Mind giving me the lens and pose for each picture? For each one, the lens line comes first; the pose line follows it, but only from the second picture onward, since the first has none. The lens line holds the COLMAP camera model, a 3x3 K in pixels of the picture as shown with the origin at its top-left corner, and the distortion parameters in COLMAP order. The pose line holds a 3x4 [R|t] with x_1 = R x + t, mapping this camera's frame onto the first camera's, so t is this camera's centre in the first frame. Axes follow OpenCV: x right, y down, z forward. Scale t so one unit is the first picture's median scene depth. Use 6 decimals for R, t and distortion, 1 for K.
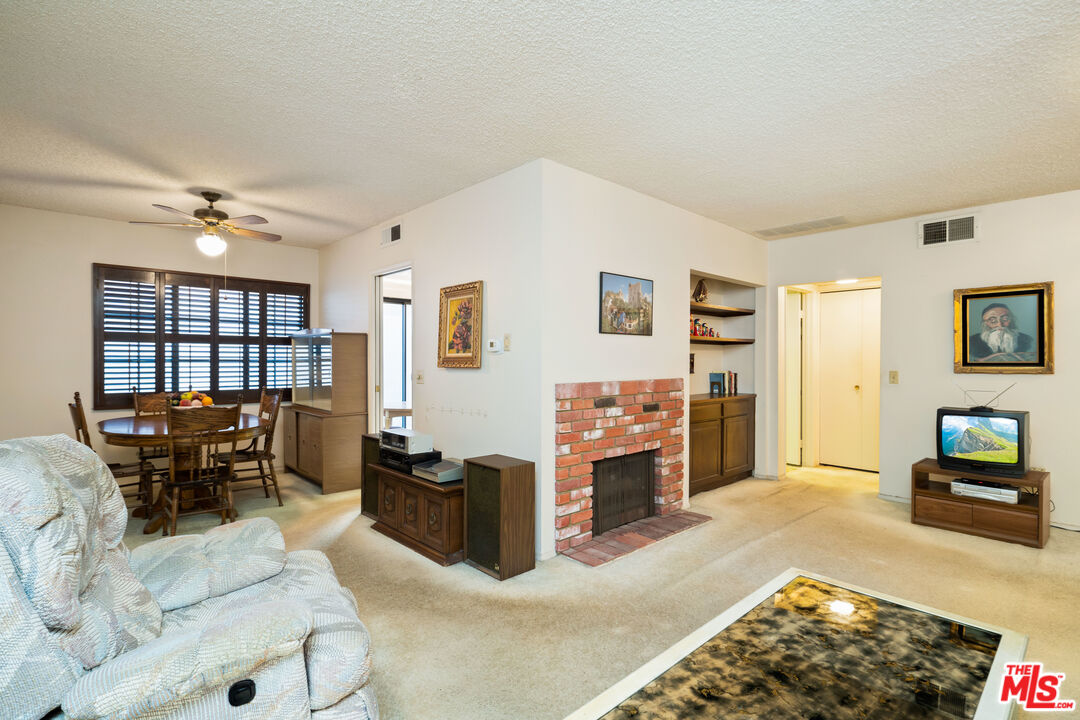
lens RADIAL K [[506.4, 0, 544.6], [0, 506.4, 363.2], [0, 0, 1]] dist [-0.014683, 0.002530]
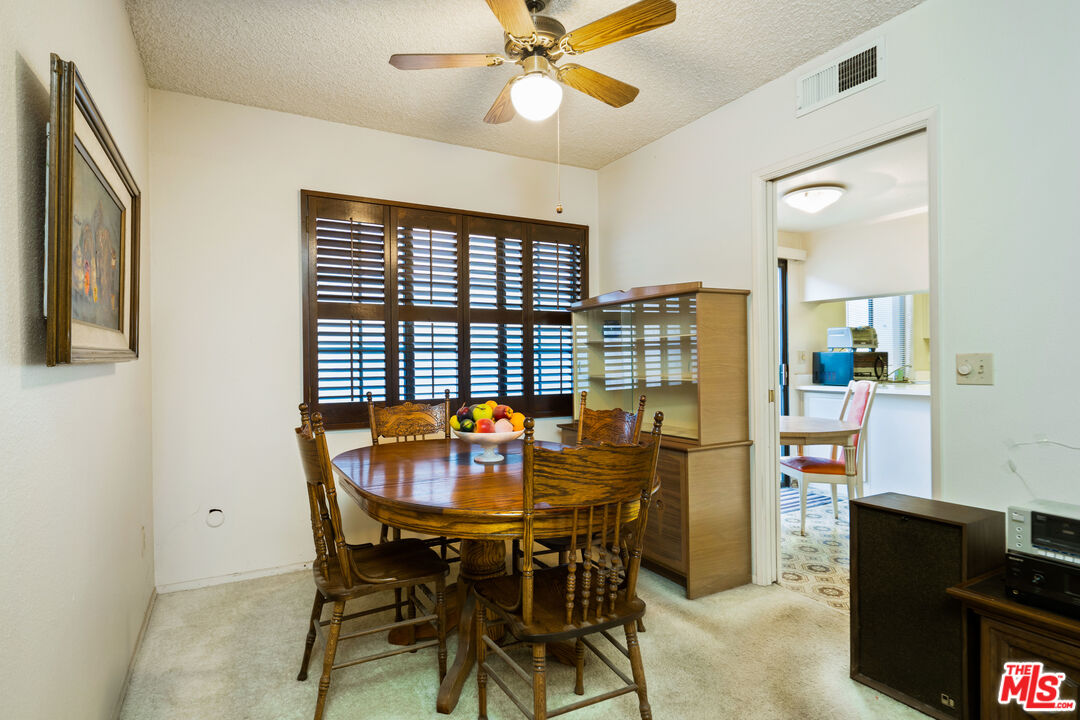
lens RADIAL K [[552.0, 0, 519.9], [0, 552.0, 363.9], [0, 0, 1]] dist [-0.009890, 0.000008]
pose [[0.966341, -0.011534, -0.257005, -0.426188], [0.010934, 0.999933, -0.003763, 0.015790], [0.257031, 0.000827, 0.966403, 0.377916]]
